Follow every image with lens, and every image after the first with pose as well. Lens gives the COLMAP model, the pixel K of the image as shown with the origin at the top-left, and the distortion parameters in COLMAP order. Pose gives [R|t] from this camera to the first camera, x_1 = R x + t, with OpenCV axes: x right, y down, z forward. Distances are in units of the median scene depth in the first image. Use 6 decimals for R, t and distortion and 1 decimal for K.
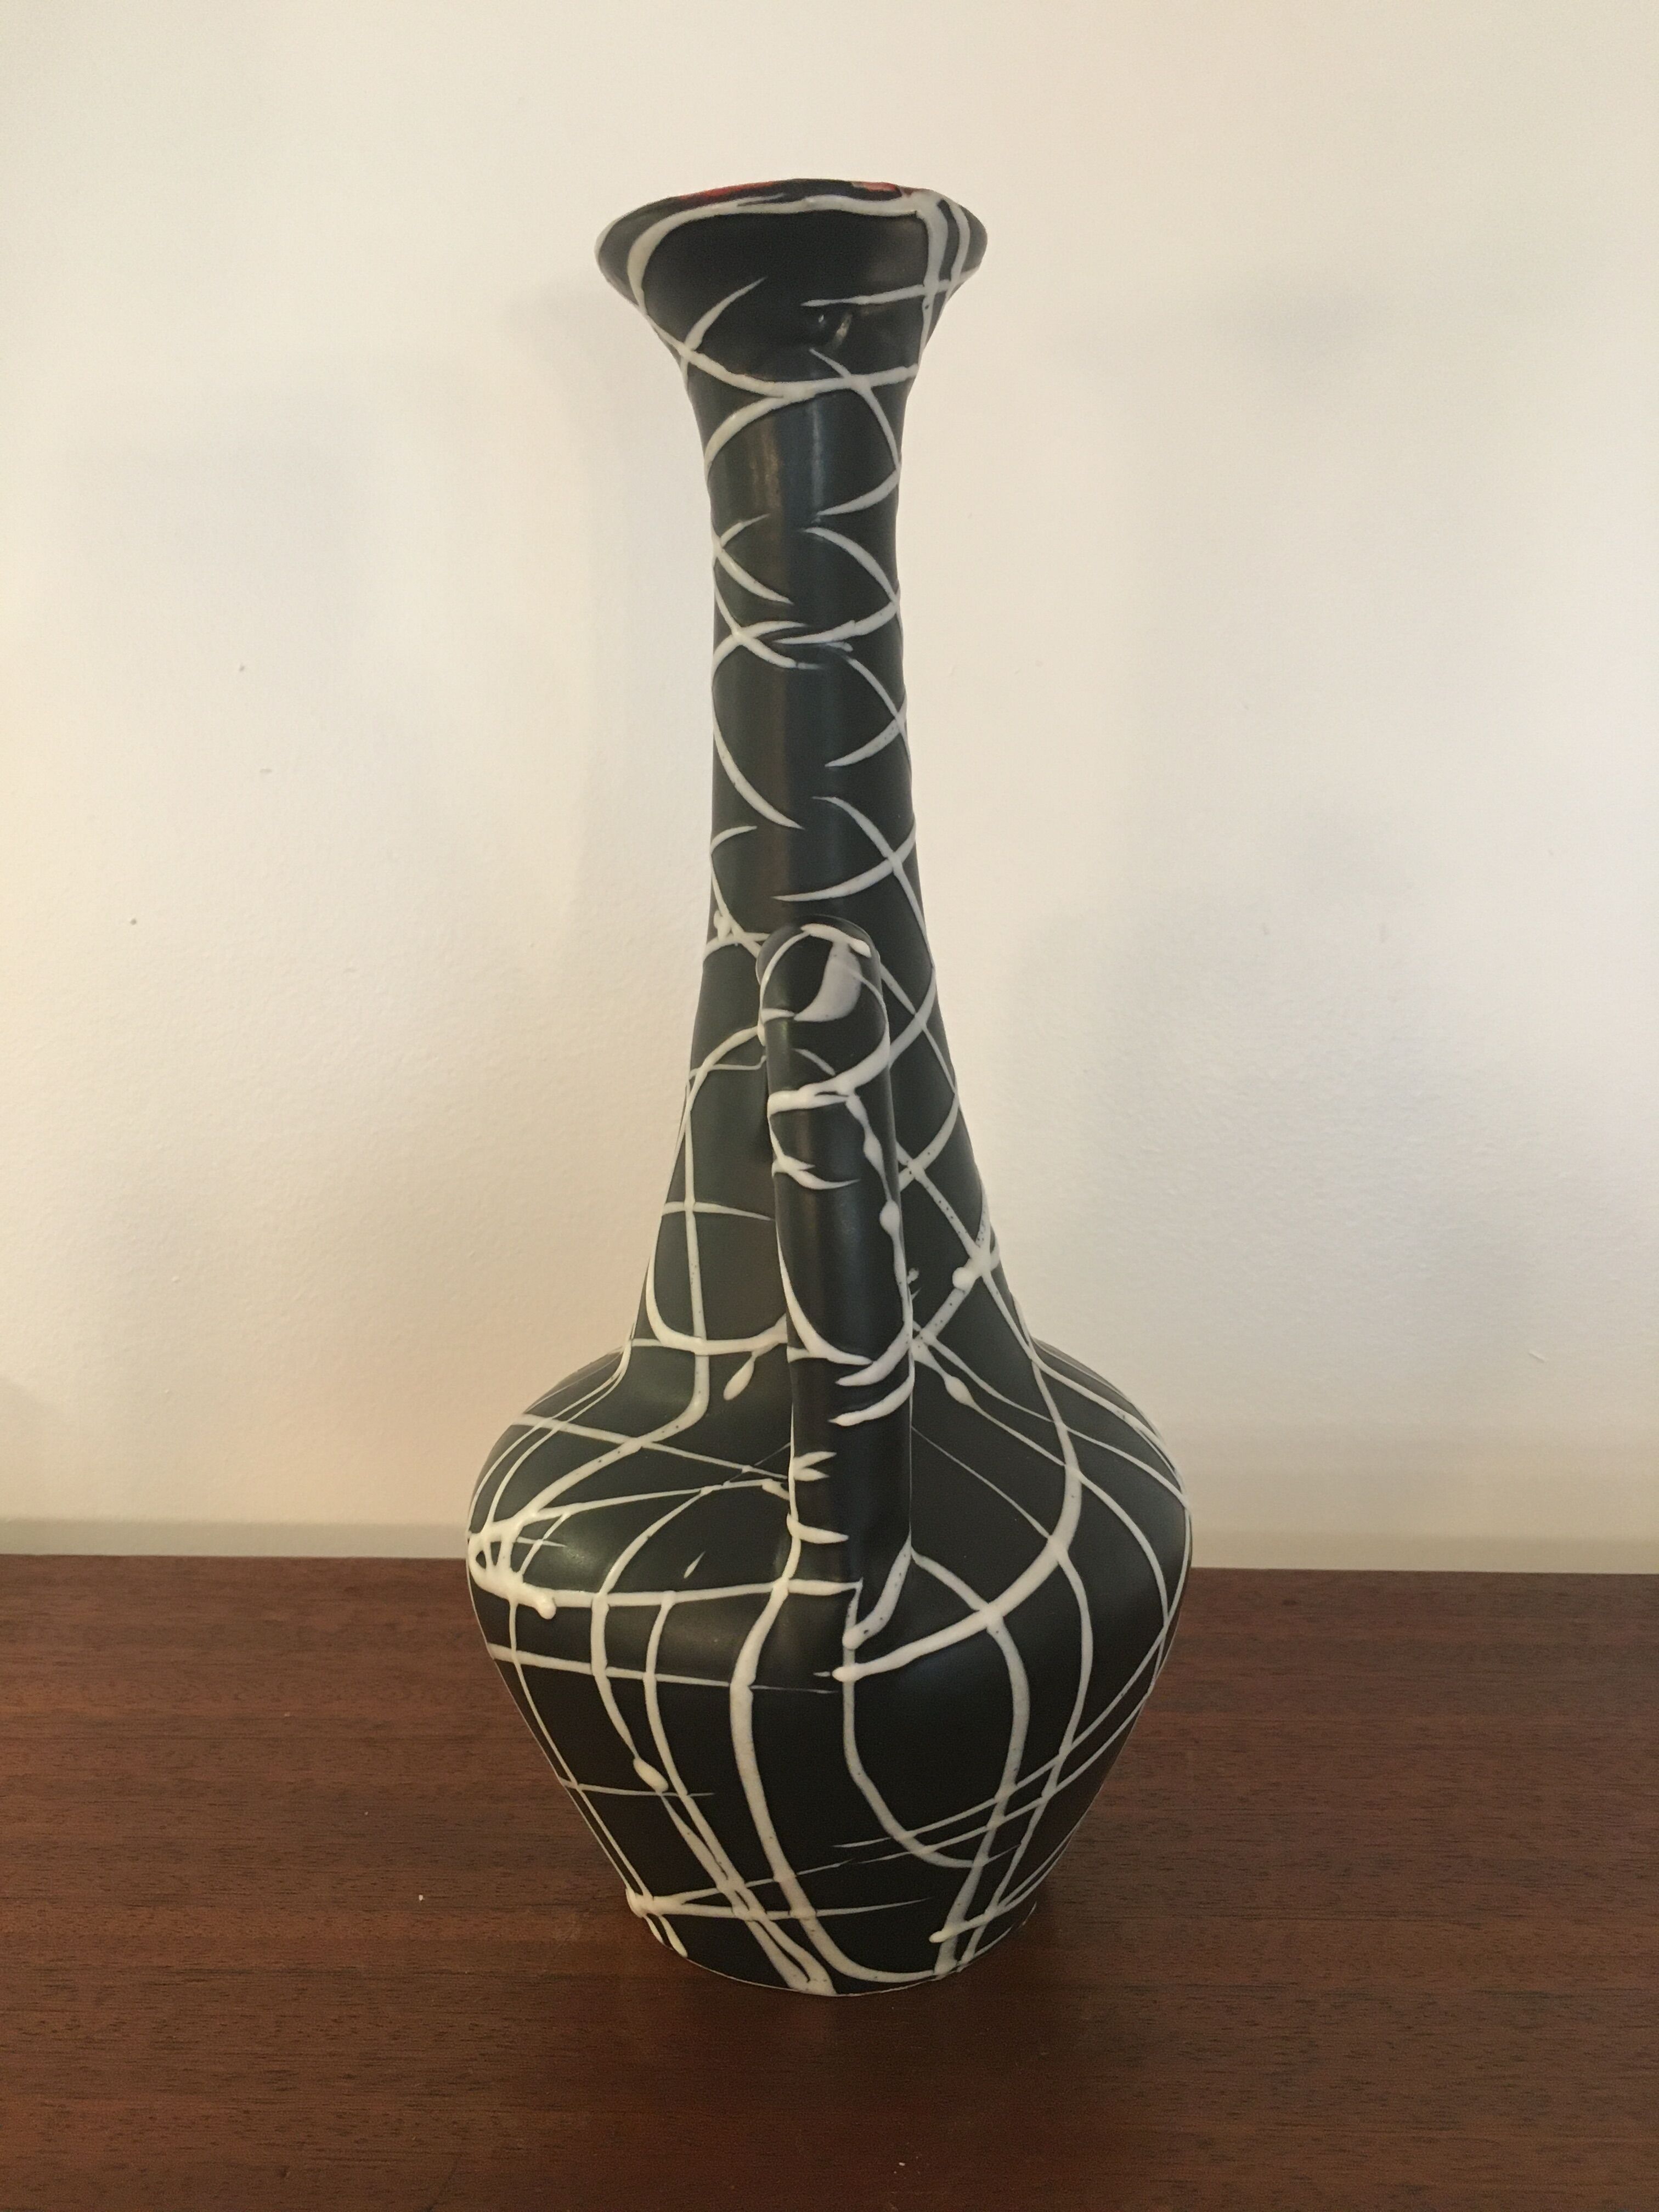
lens RADIAL K [[1943.8, 0, 825.6], [0, 1943.8, 1094.5], [0, 0, 1]] dist [0.059877, -0.097037]
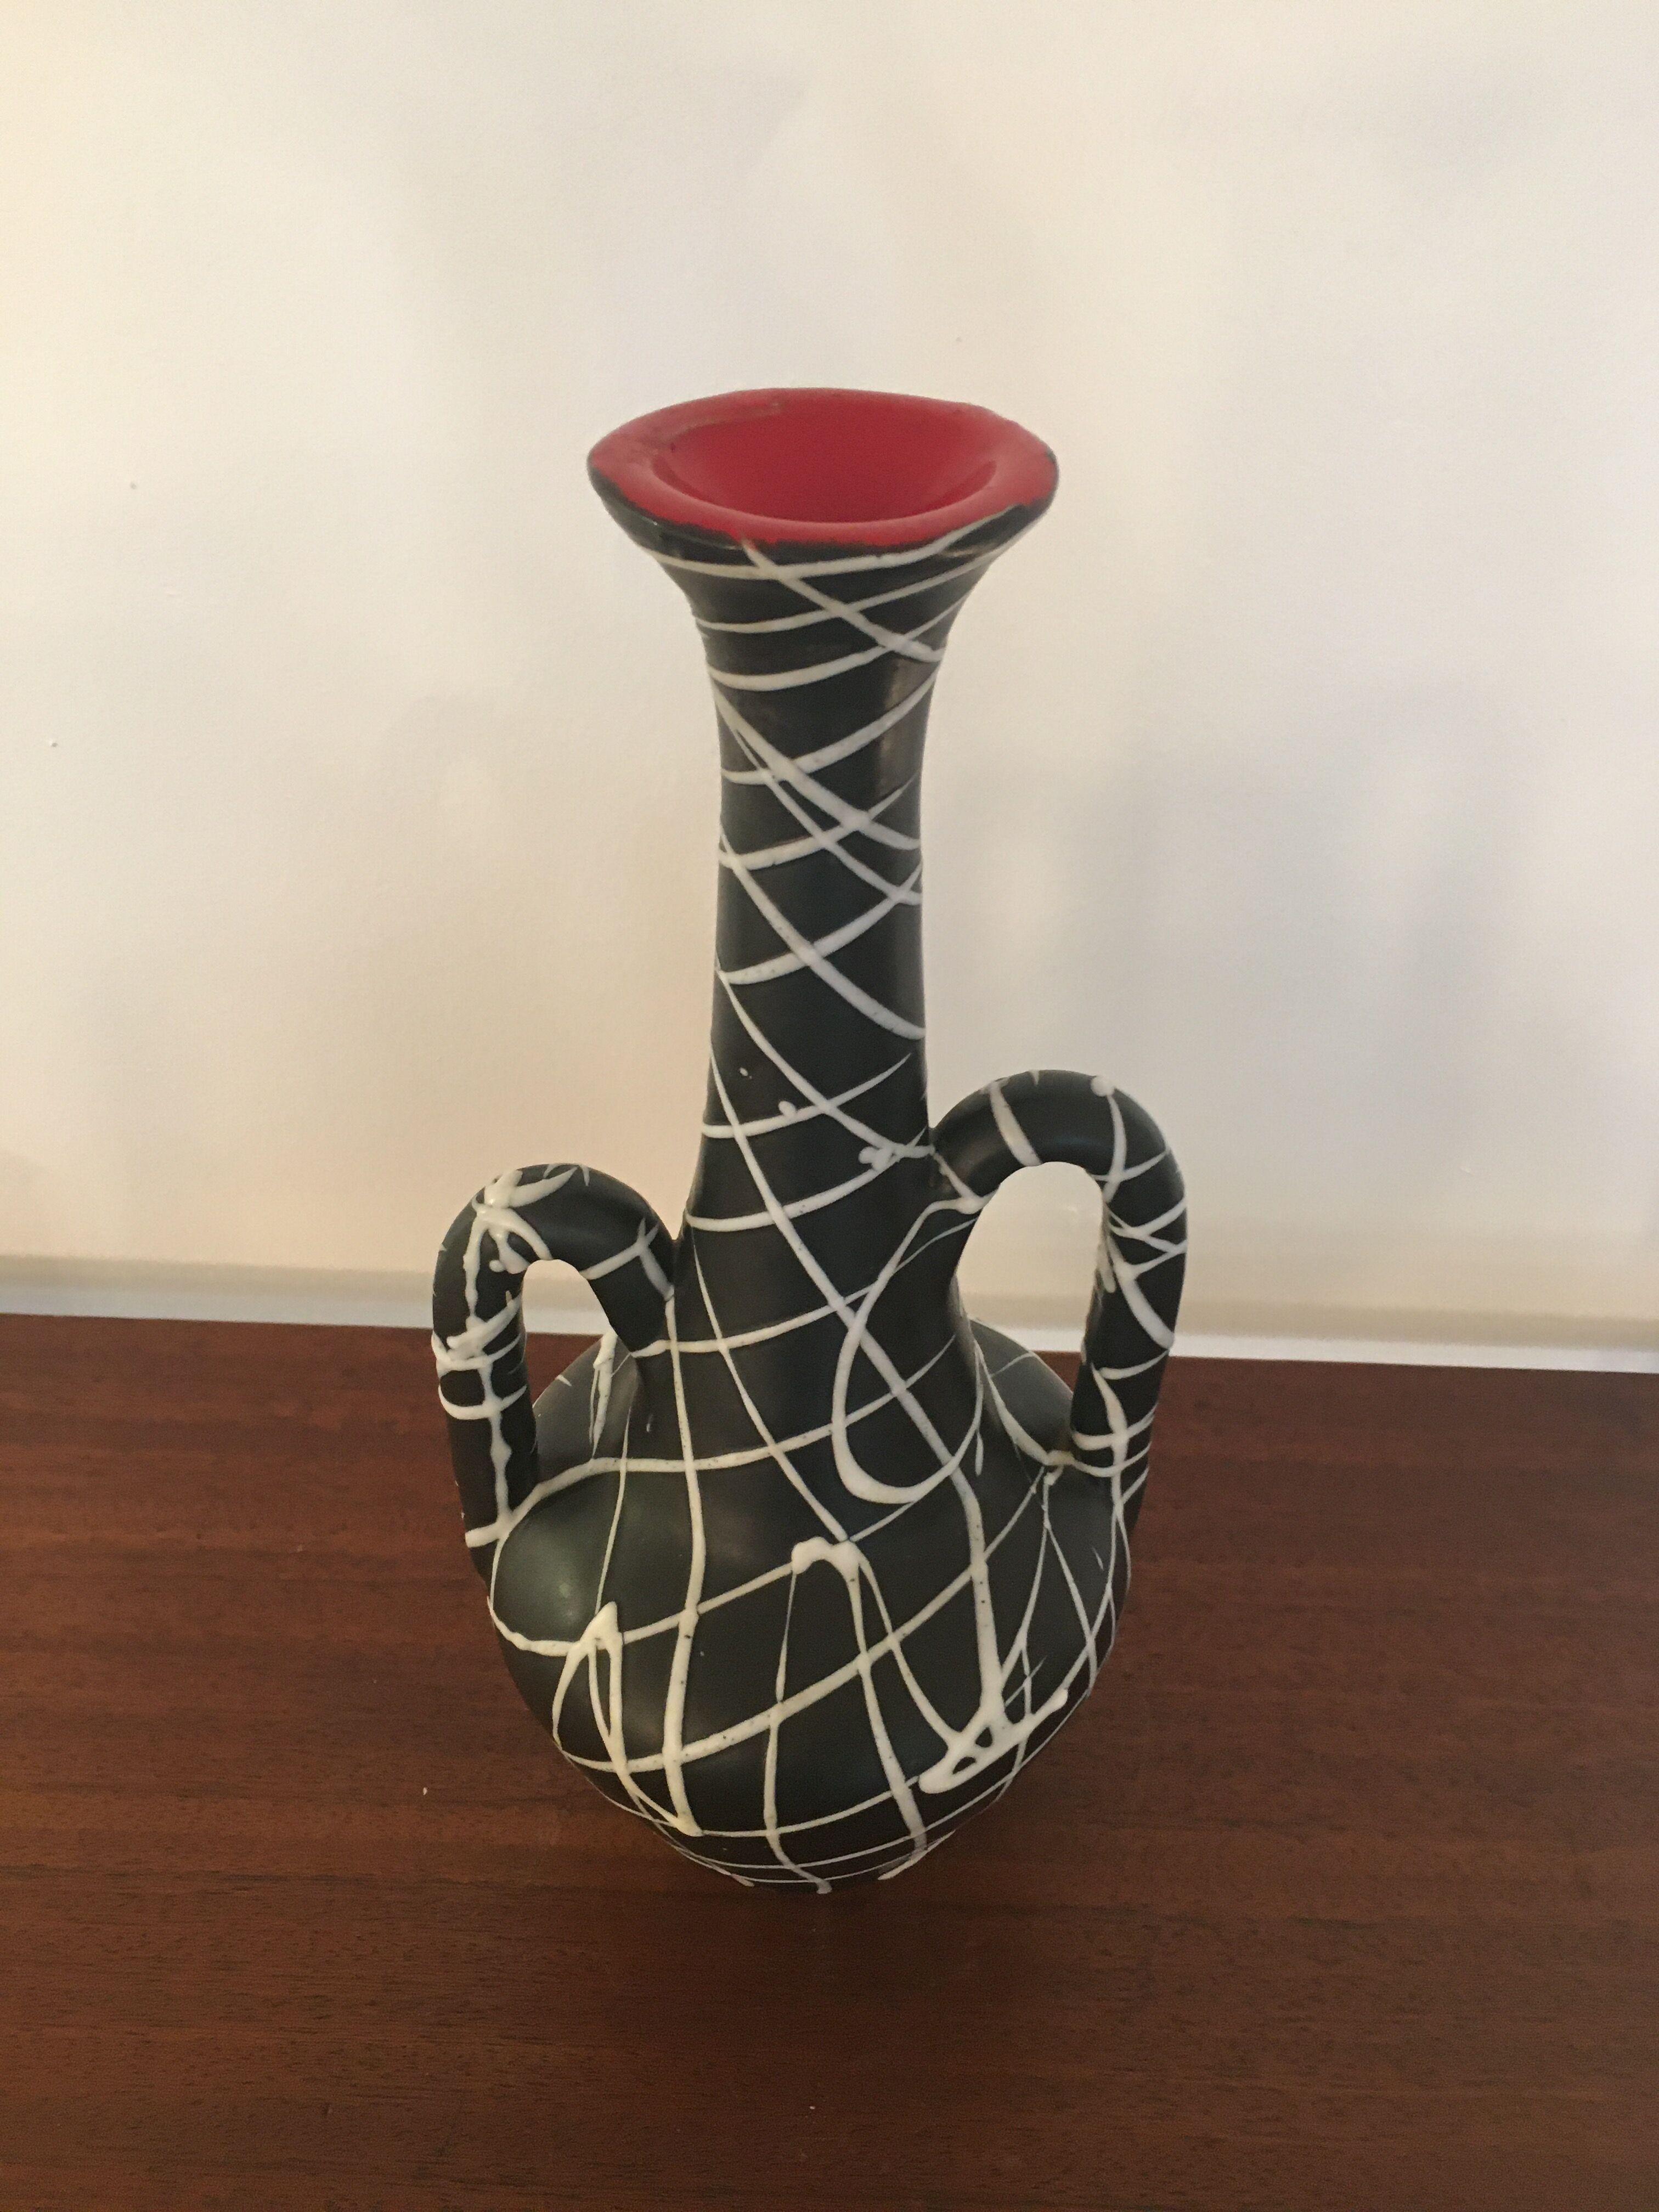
lens RADIAL K [[1943.8, 0, 841.1], [0, 1943.8, 1107.9], [0, 0, 1]] dist [0.059877, -0.097037]
pose [[0.999778, 0.019300, 0.008444, 0.026220], [-0.021058, 0.904062, 0.426883, -0.445420], [0.000605, -0.426966, 0.904268, 0.095636]]
